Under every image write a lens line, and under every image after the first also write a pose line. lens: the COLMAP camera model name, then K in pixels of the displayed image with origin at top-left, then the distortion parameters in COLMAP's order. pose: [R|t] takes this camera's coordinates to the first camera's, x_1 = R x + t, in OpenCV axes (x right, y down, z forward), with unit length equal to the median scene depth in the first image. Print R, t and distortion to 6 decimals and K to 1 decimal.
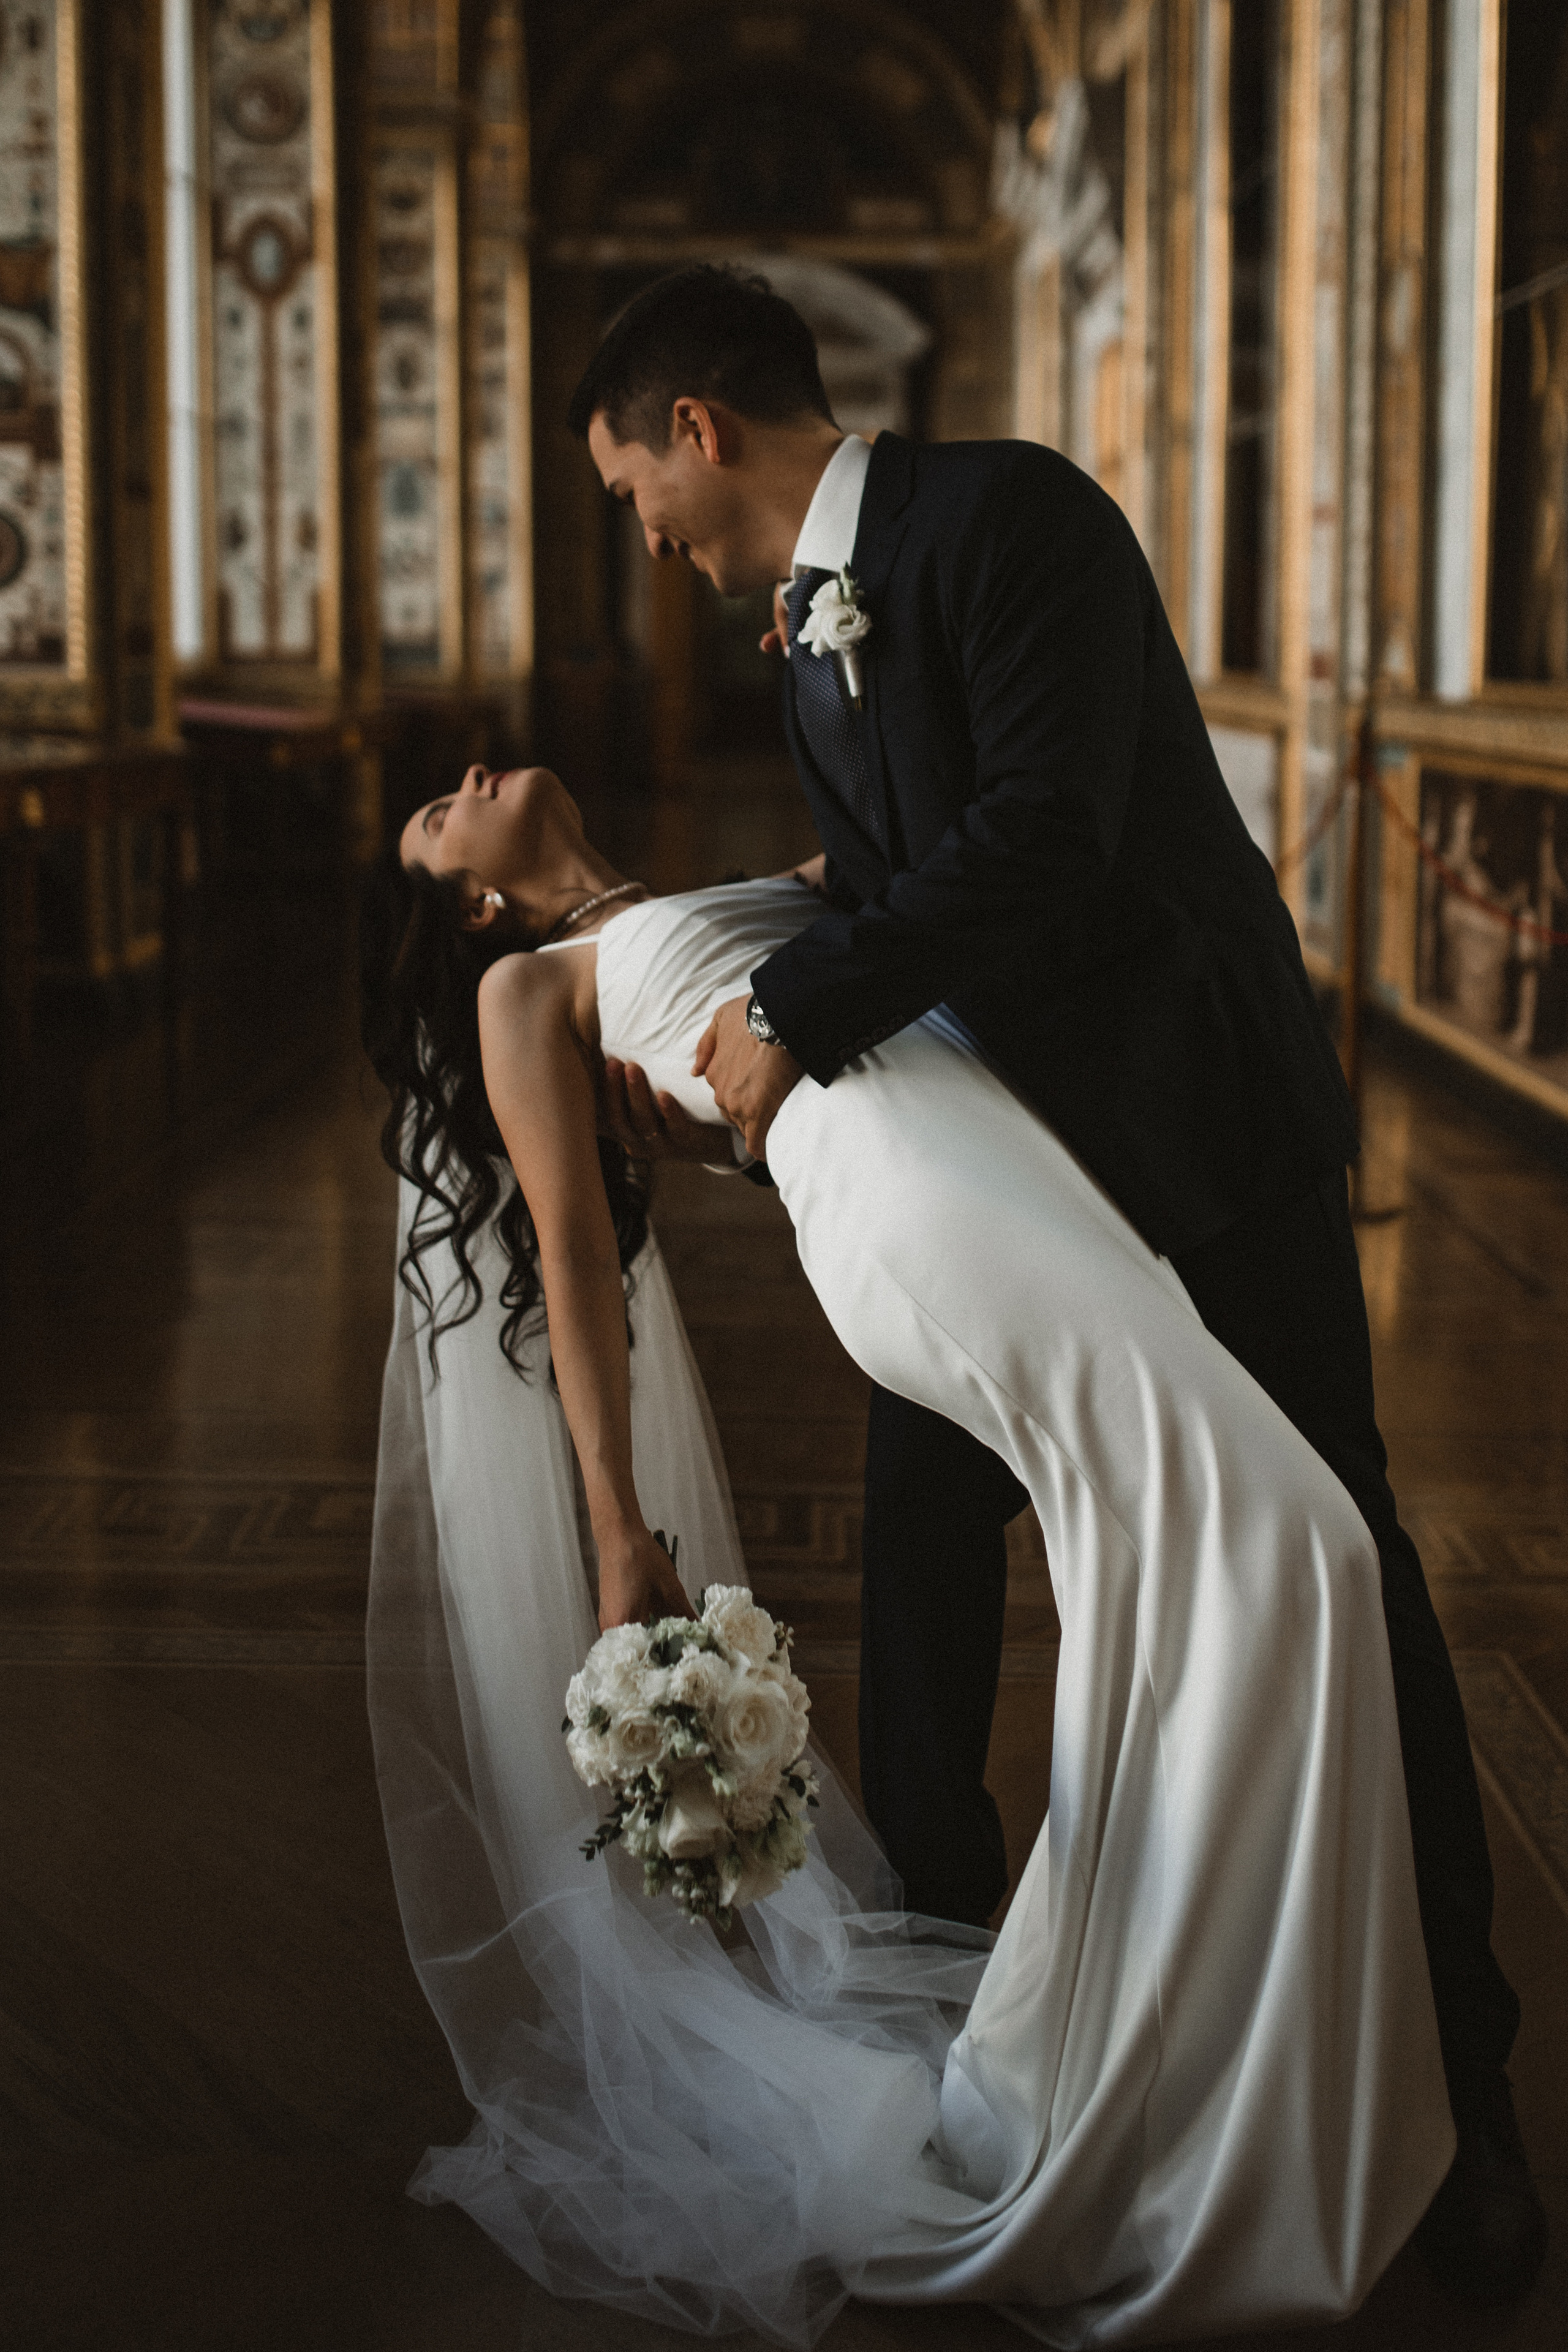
lens RADIAL K [[2691.7, 0, 782.4], [0, 2691.7, 921.7], [0, 0, 1]] dist [-0.051126, -0.010736]
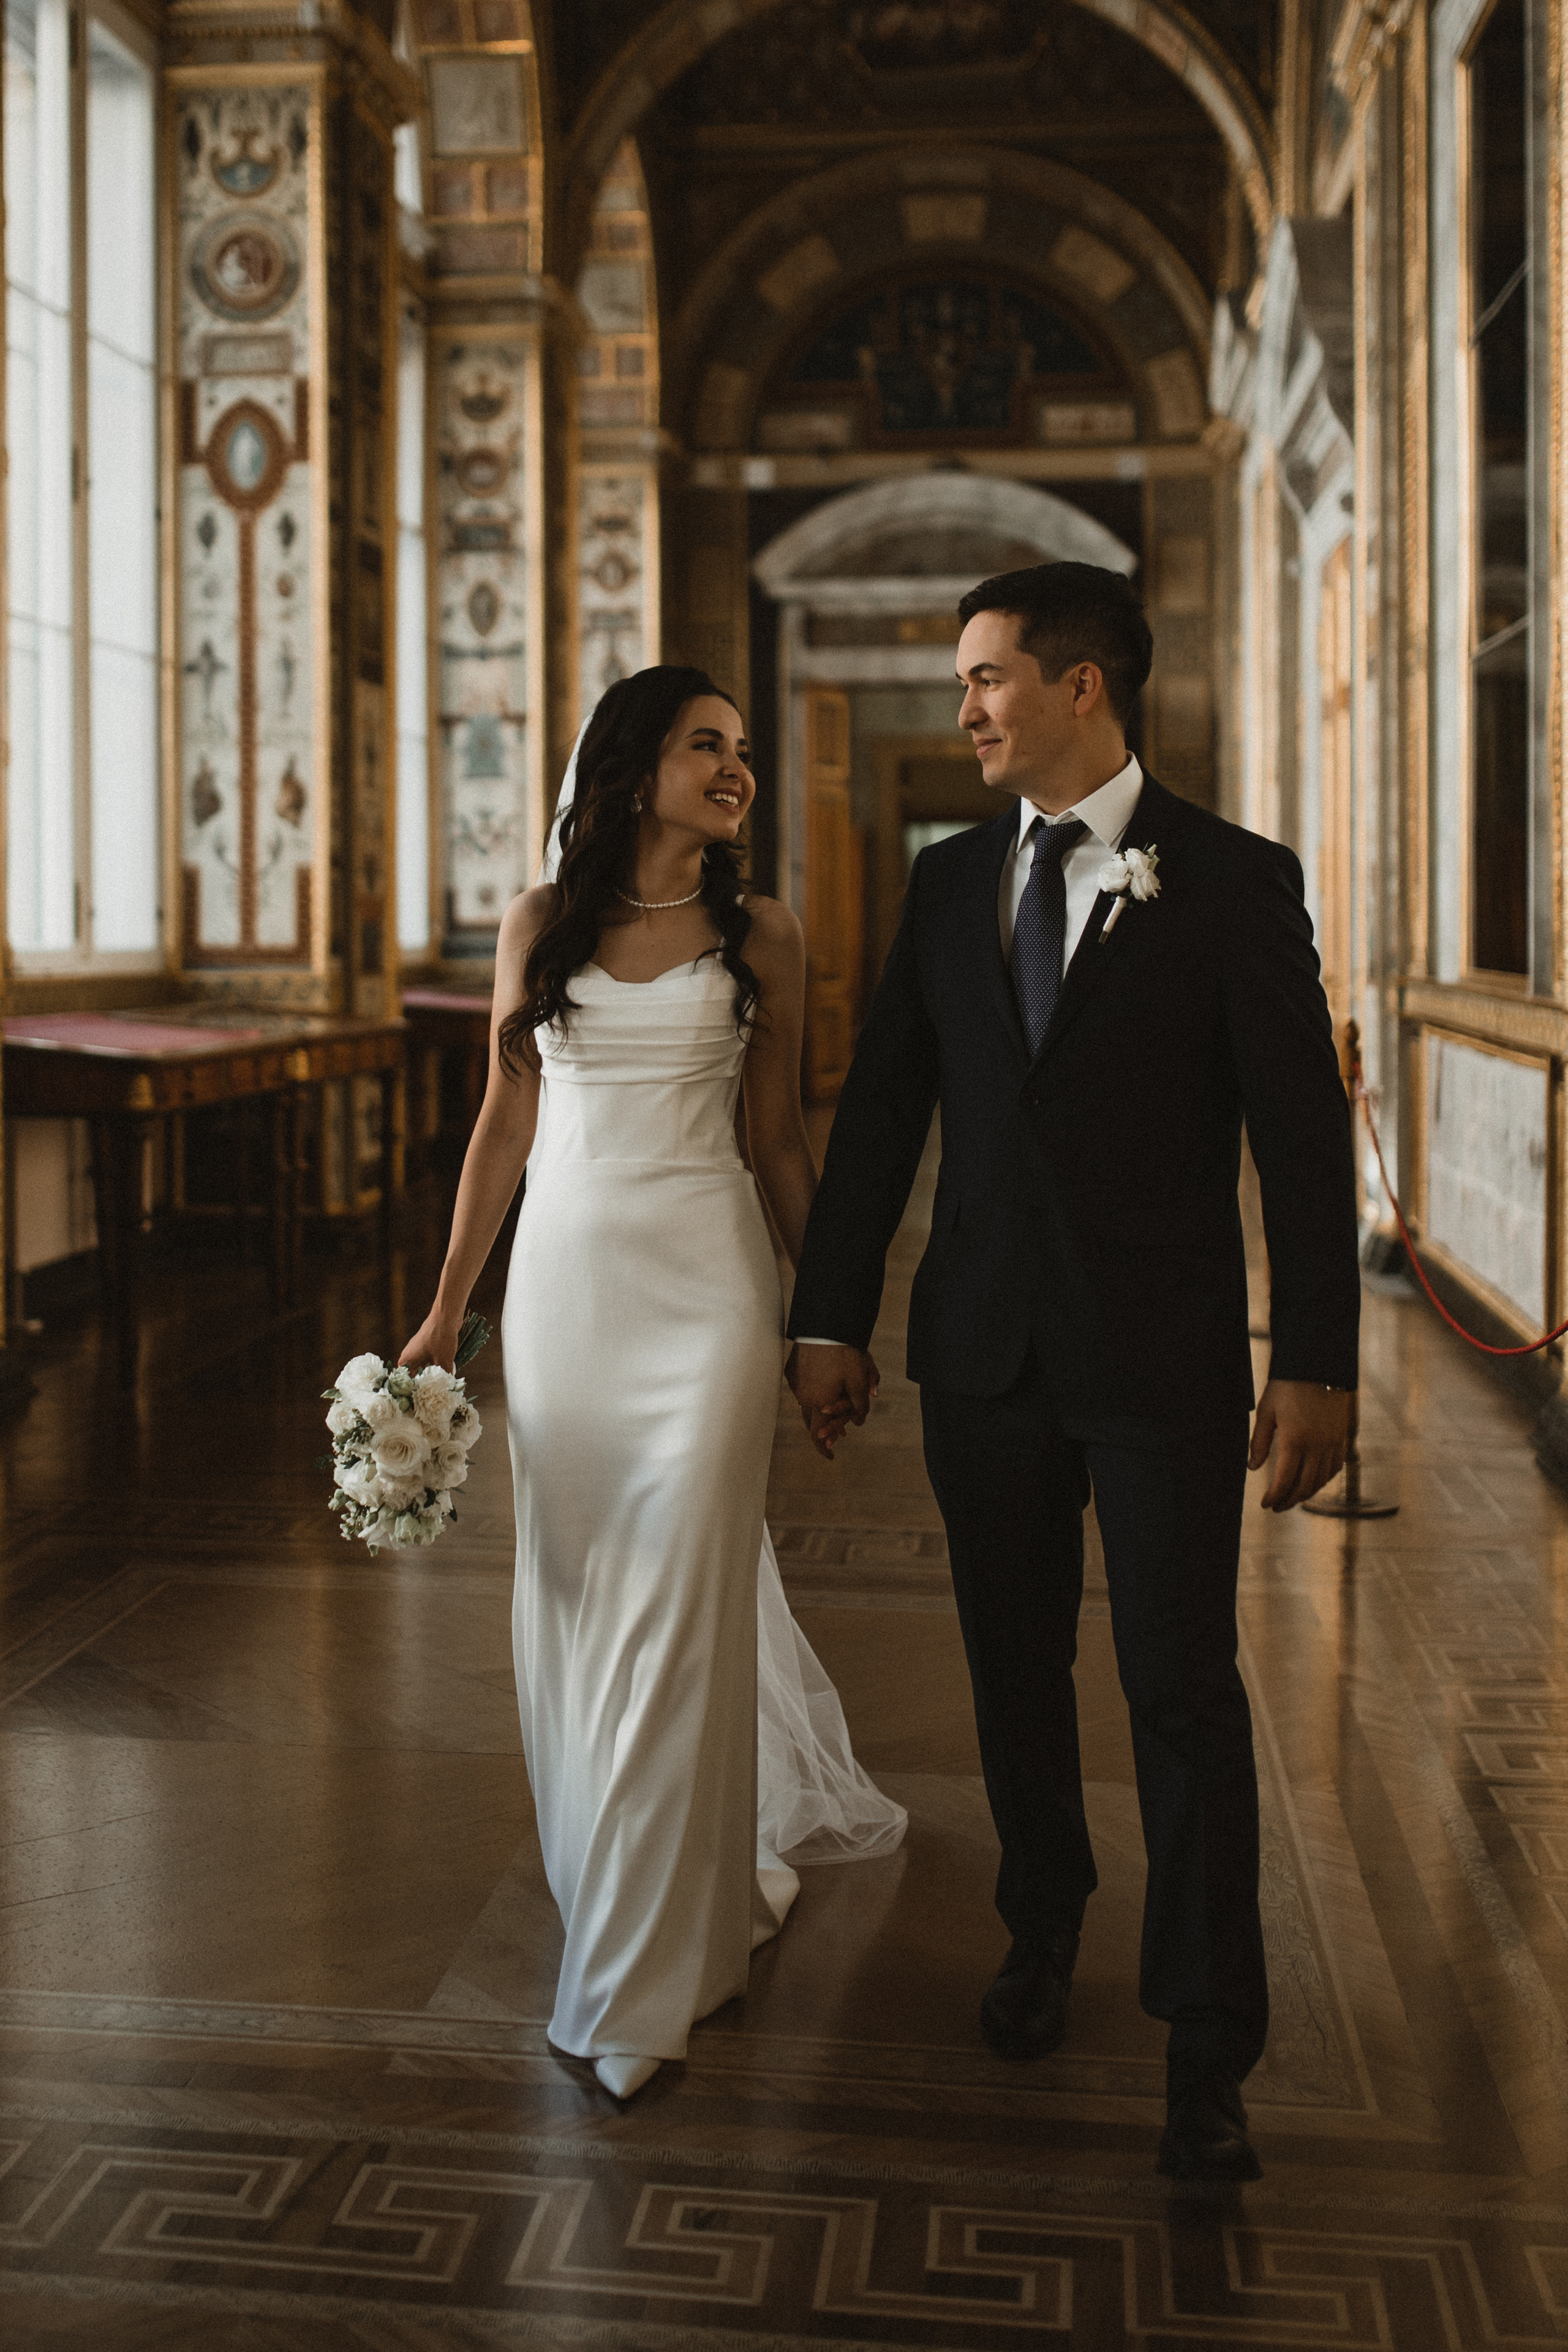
lens RADIAL K [[2743.2, 0, 680.0], [0, 2743.2, 976.3], [0, 0, 1]] dist [-0.009525, -0.014512]
pose [[0.990573, -0.003982, -0.136926, 0.047687], [-0.007067, 0.996761, -0.080110, -0.027697], [0.136802, 0.080322, 0.987337, 0.218059]]
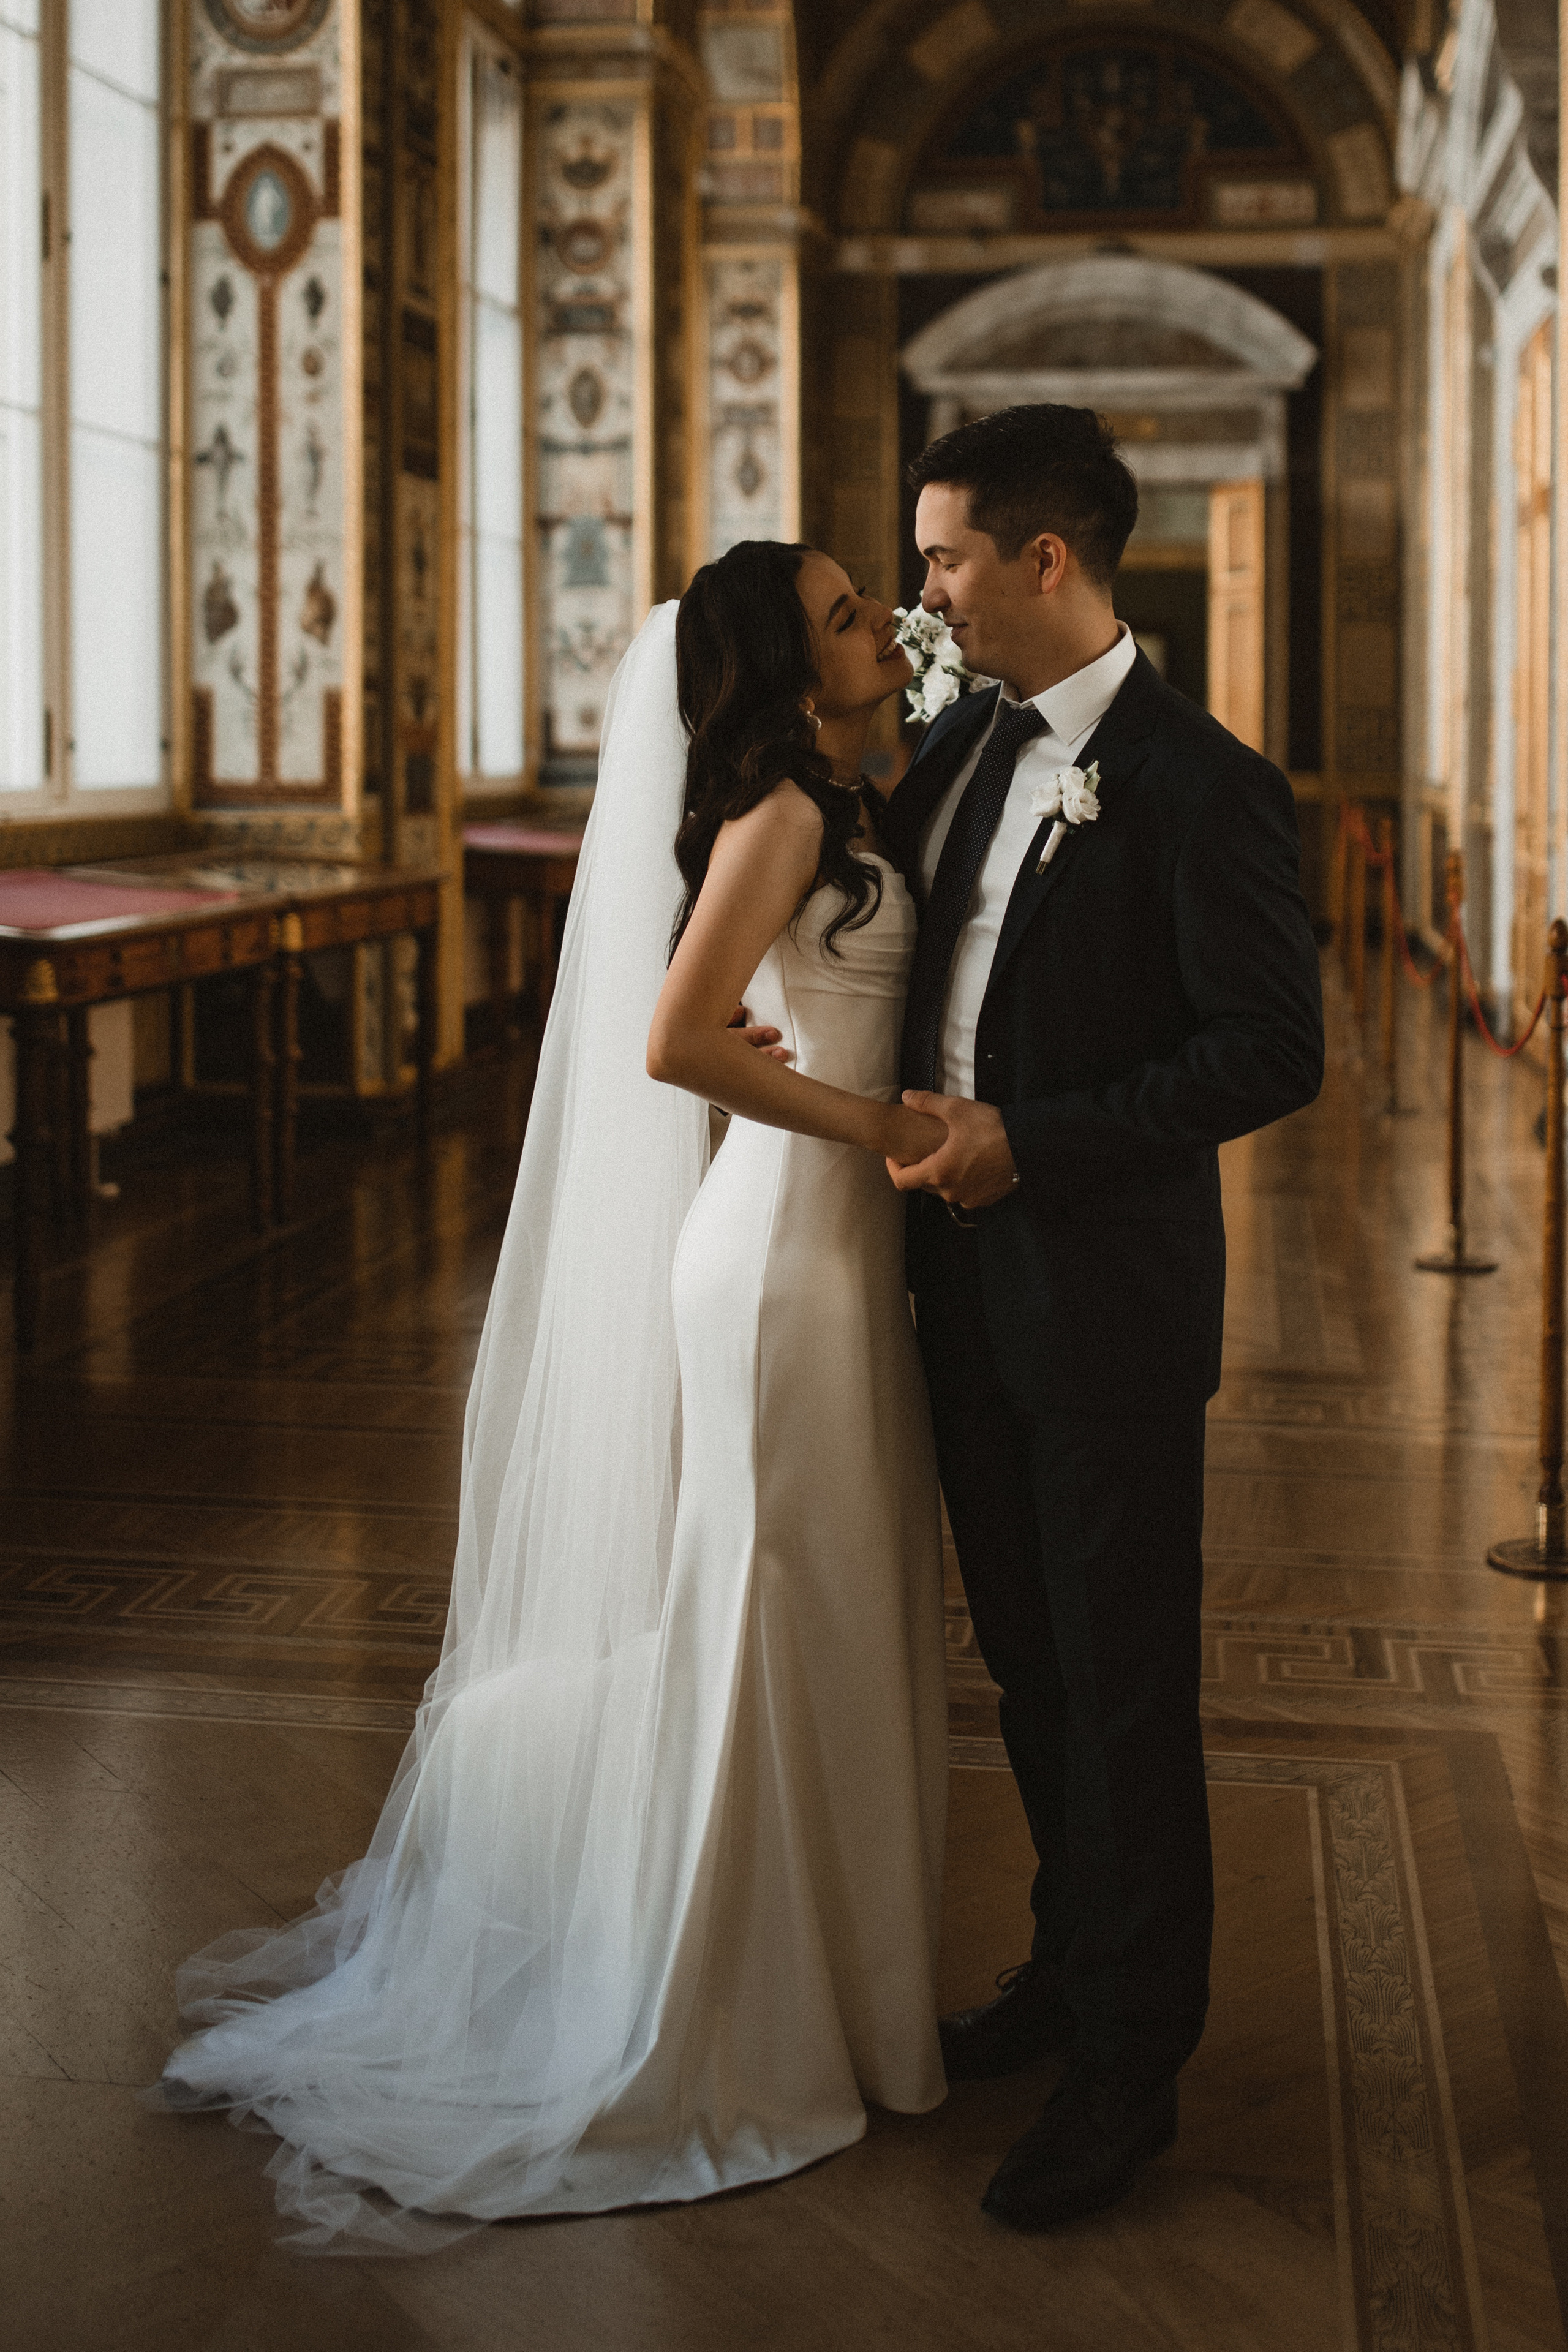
lens RADIAL K [[2685.8, 0, 881.4], [0, 2685.8, 830.5], [0, 0, 1]] dist [-0.016905, -0.007750]
pose [[0.990575, 0.003335, -0.136930, 0.058187], [-0.011750, 0.998087, -0.060691, -0.048885], [0.136466, 0.061727, 0.988720, 0.347971]]
